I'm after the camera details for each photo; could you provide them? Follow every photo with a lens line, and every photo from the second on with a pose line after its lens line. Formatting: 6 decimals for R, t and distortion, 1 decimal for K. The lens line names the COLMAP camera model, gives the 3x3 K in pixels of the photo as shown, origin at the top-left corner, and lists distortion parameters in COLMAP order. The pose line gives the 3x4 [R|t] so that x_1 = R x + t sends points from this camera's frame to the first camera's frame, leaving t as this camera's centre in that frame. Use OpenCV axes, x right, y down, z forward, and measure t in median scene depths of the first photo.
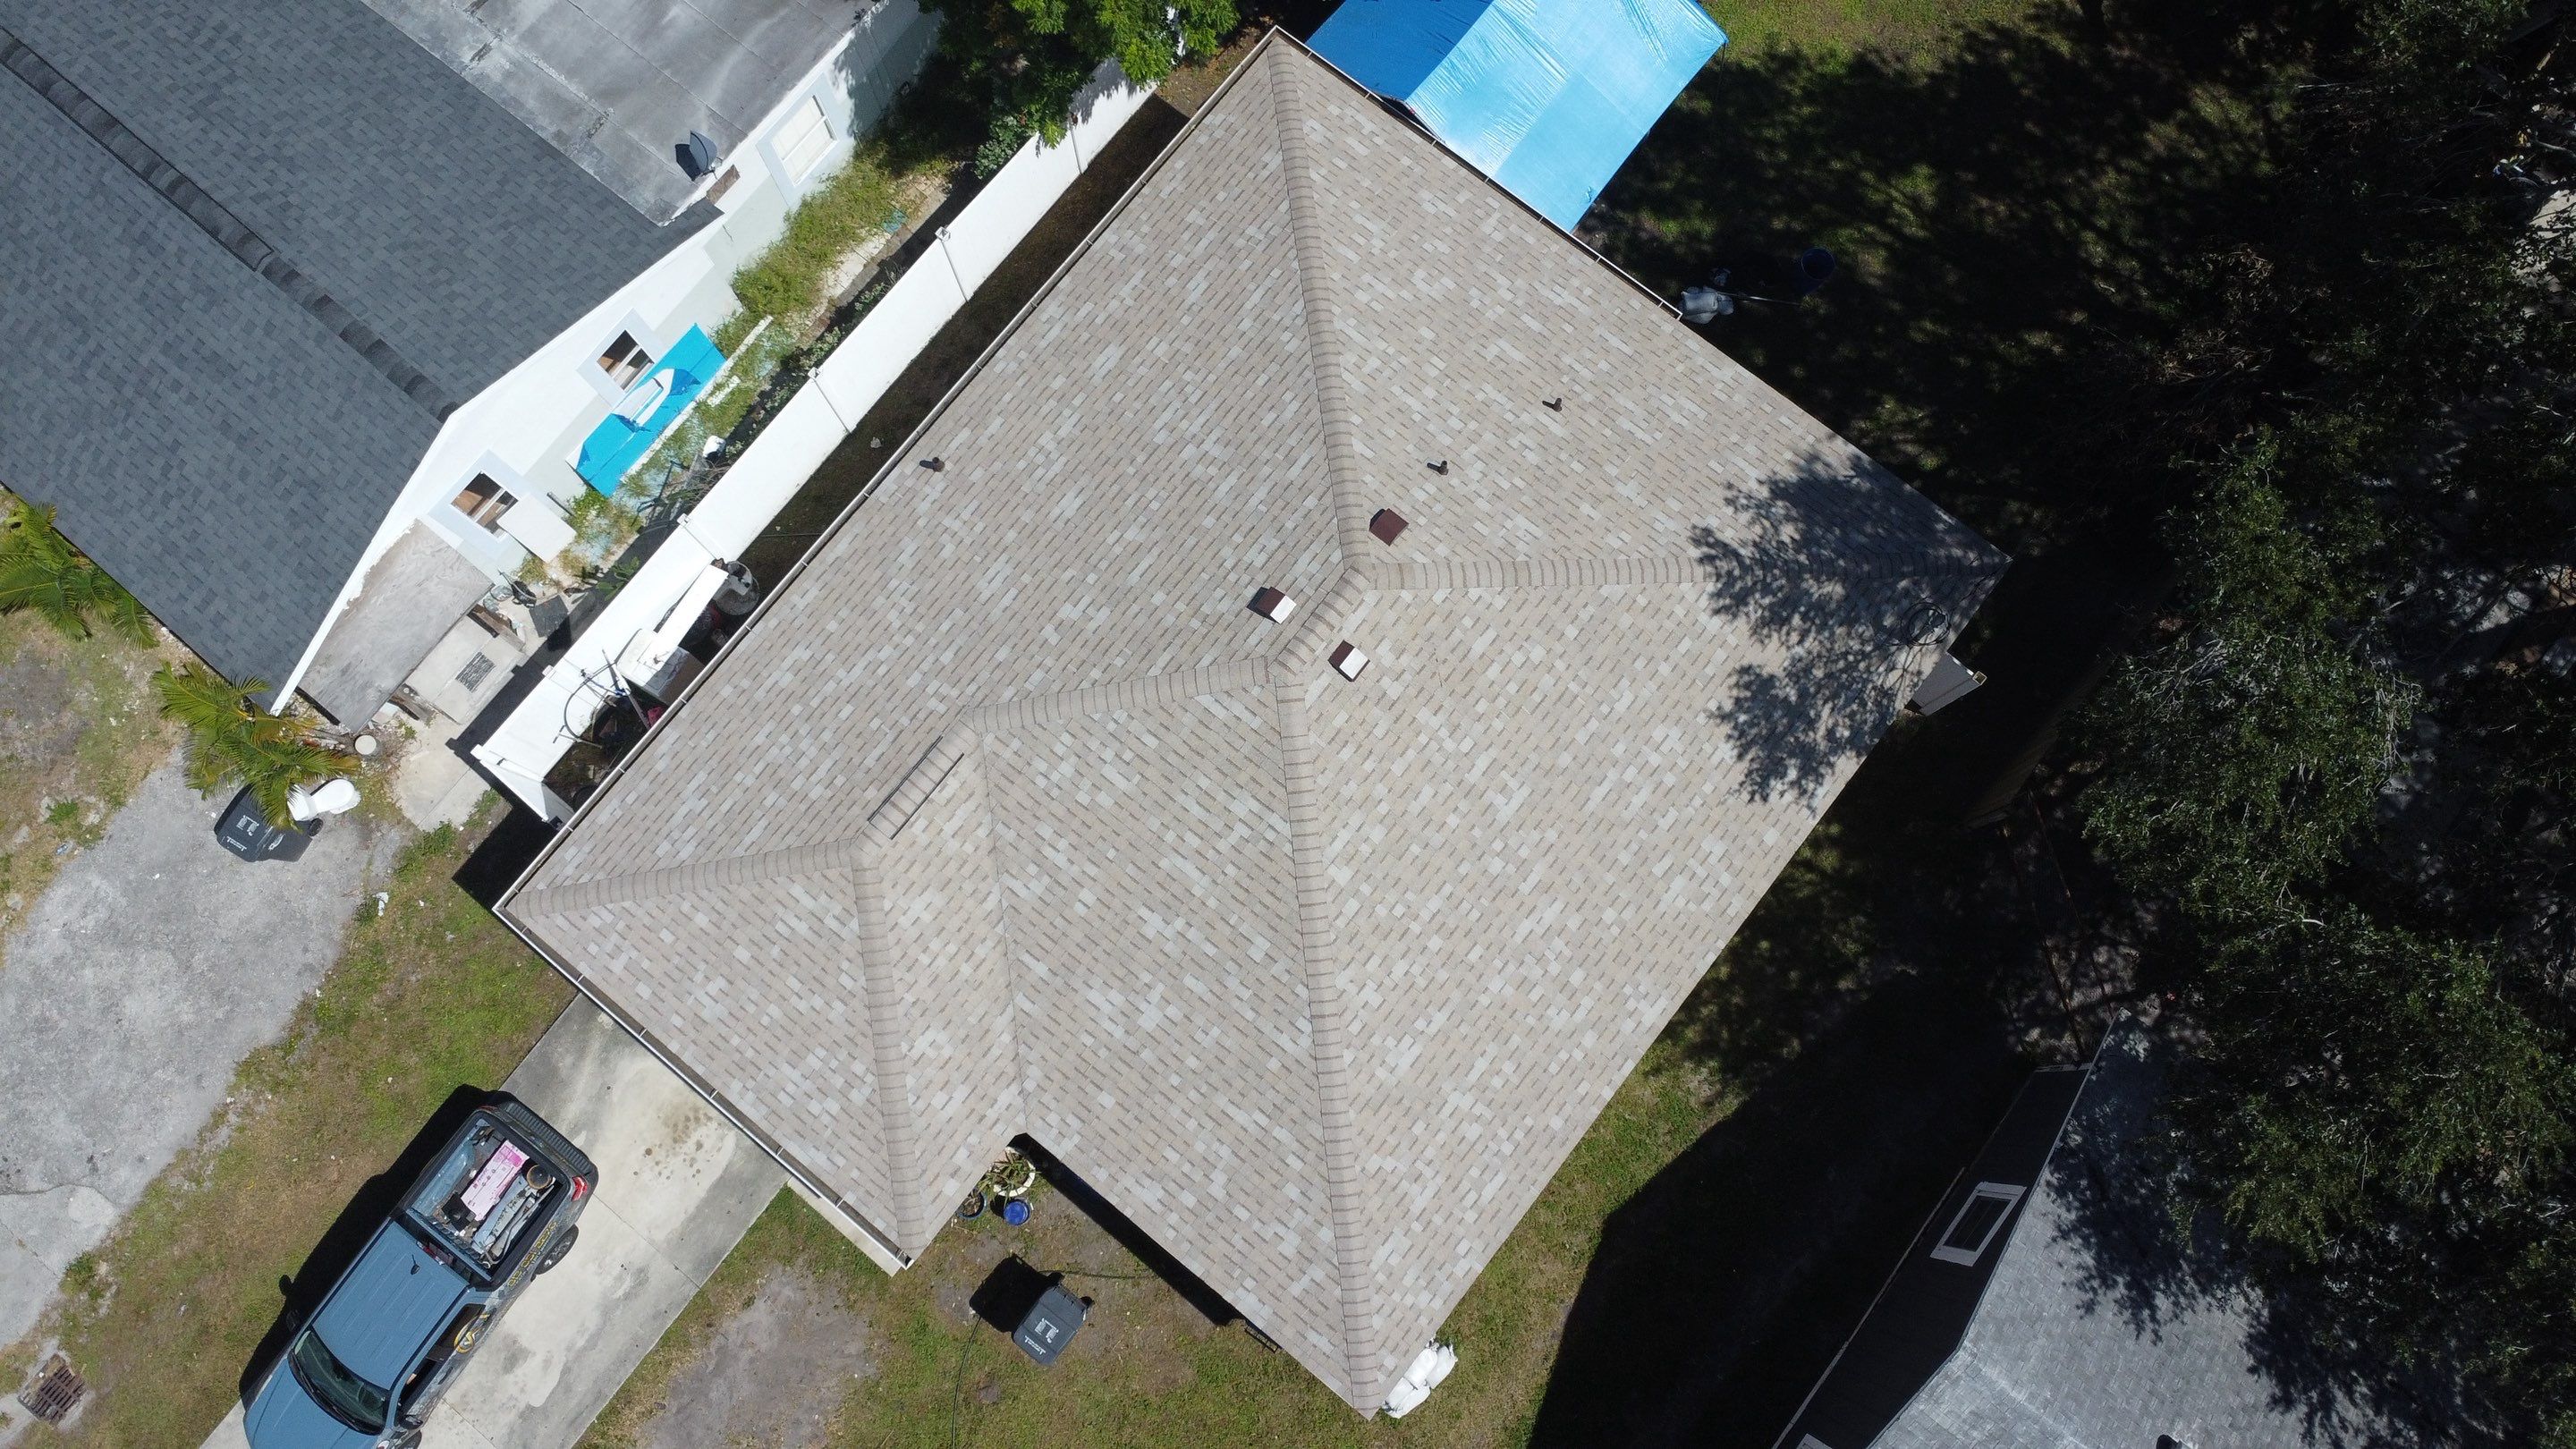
lens RADIAL K [[1871.7, 0, 1275.0], [0, 1871.7, 714.1], [0, 0, 1]] dist [-0.027718, -0.013279]
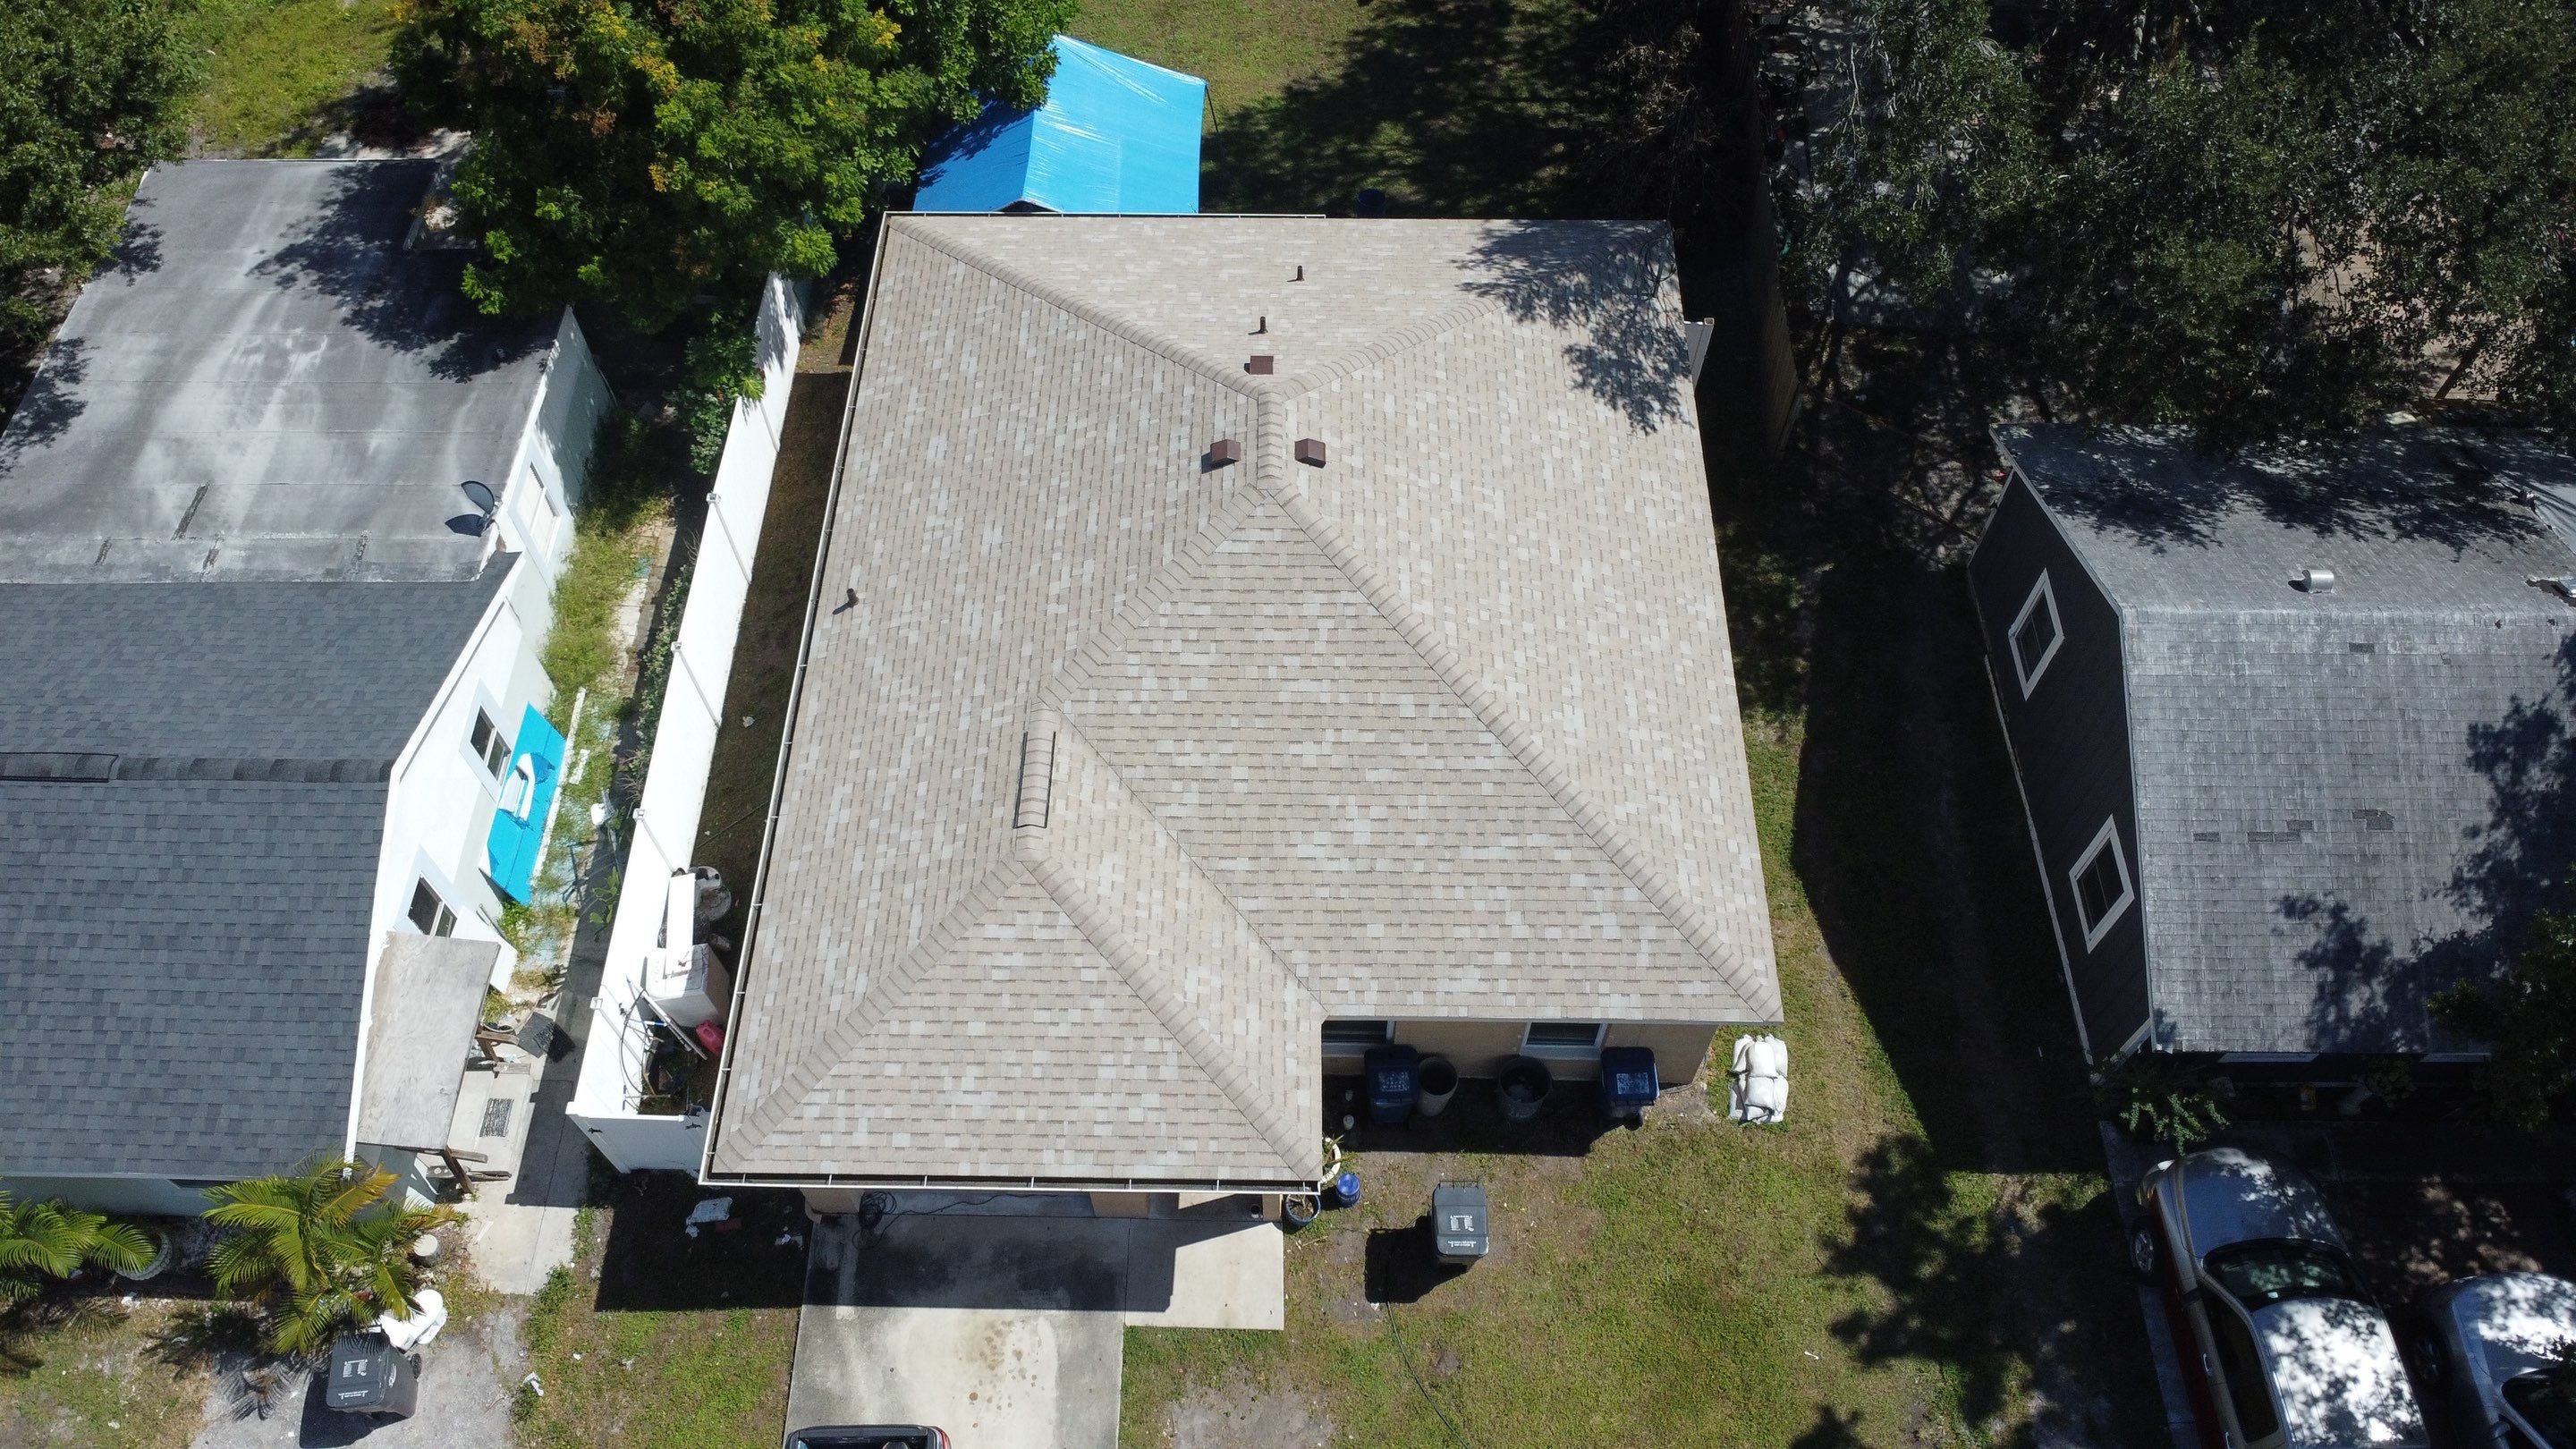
lens RADIAL K [[1871.7, 0, 1275.0], [0, 1871.7, 714.1], [0, 0, 1]] dist [-0.027718, -0.013279]
pose [[0.790922, -0.508298, 0.340698, -0.374821], [0.597205, 0.762548, -0.248730, 0.305157], [-0.133370, 0.400193, 0.906674, 0.065566]]
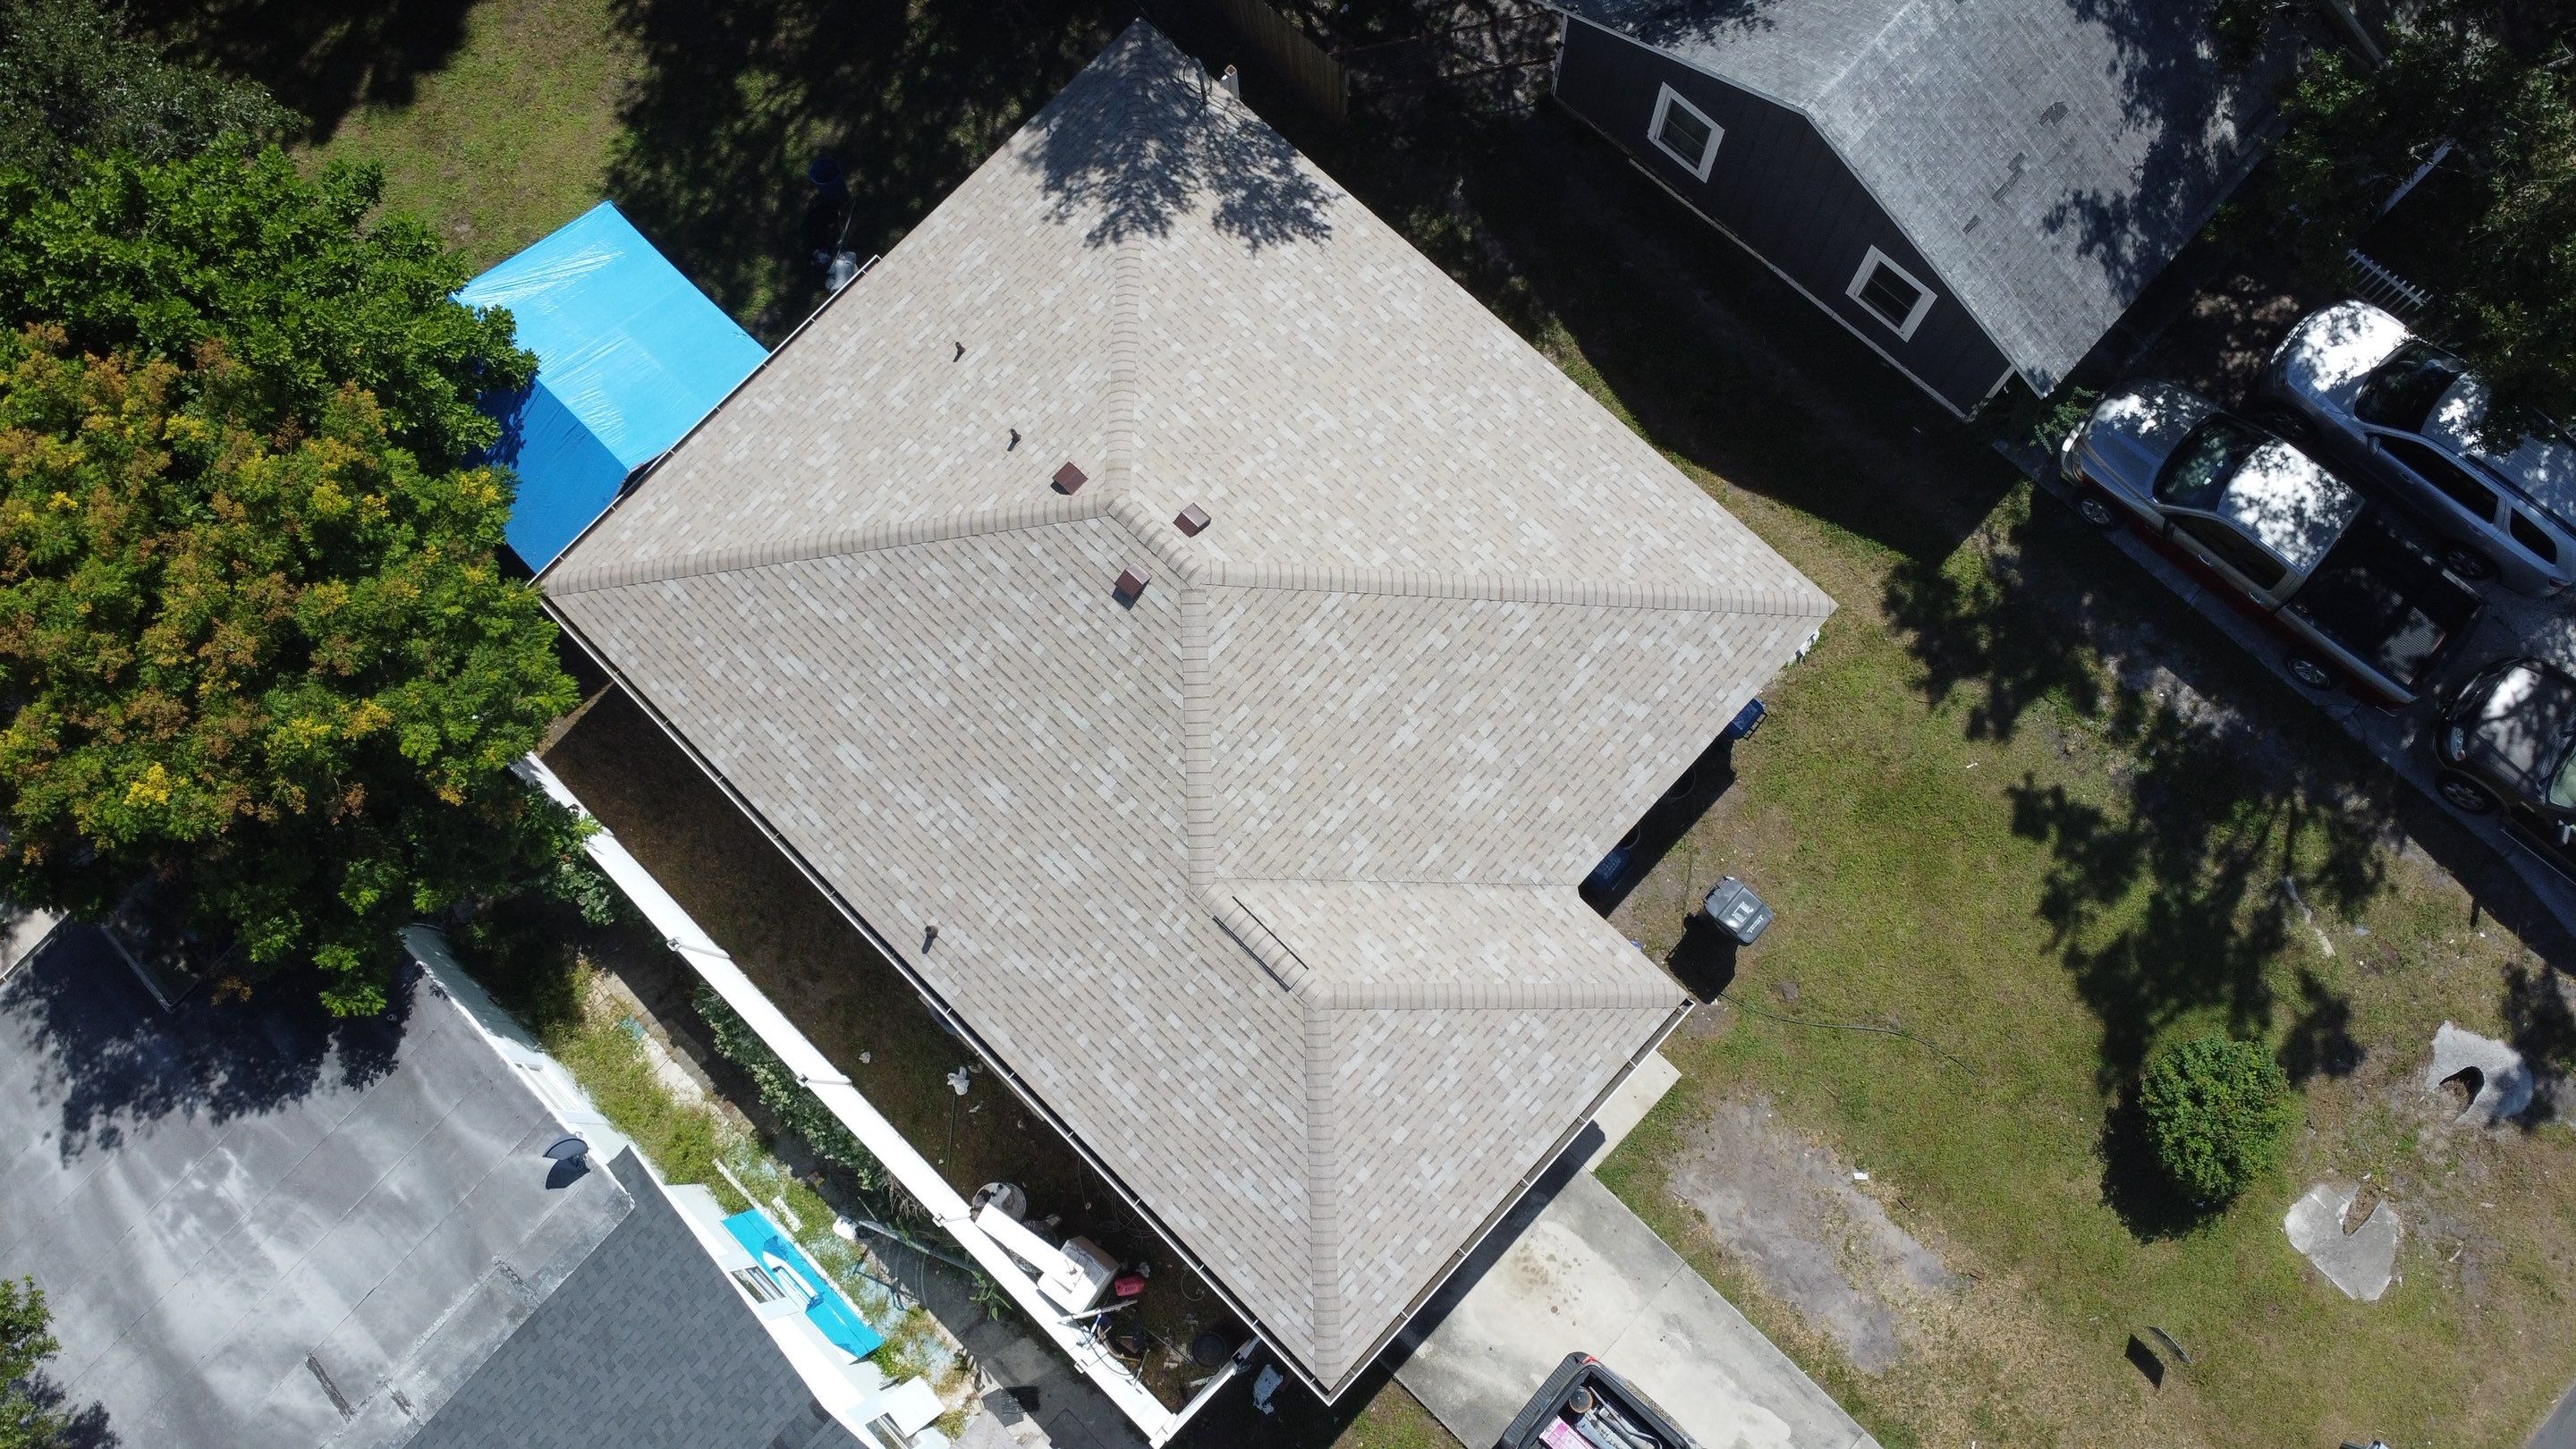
lens RADIAL K [[1871.7, 0, 1275.0], [0, 1871.7, 714.1], [0, 0, 1]] dist [-0.027718, -0.013279]
pose [[0.090838, -0.967900, 0.234347, -0.285080], [0.982231, 0.125884, 0.139195, -0.104987], [-0.164227, 0.217539, 0.962136, -0.036675]]
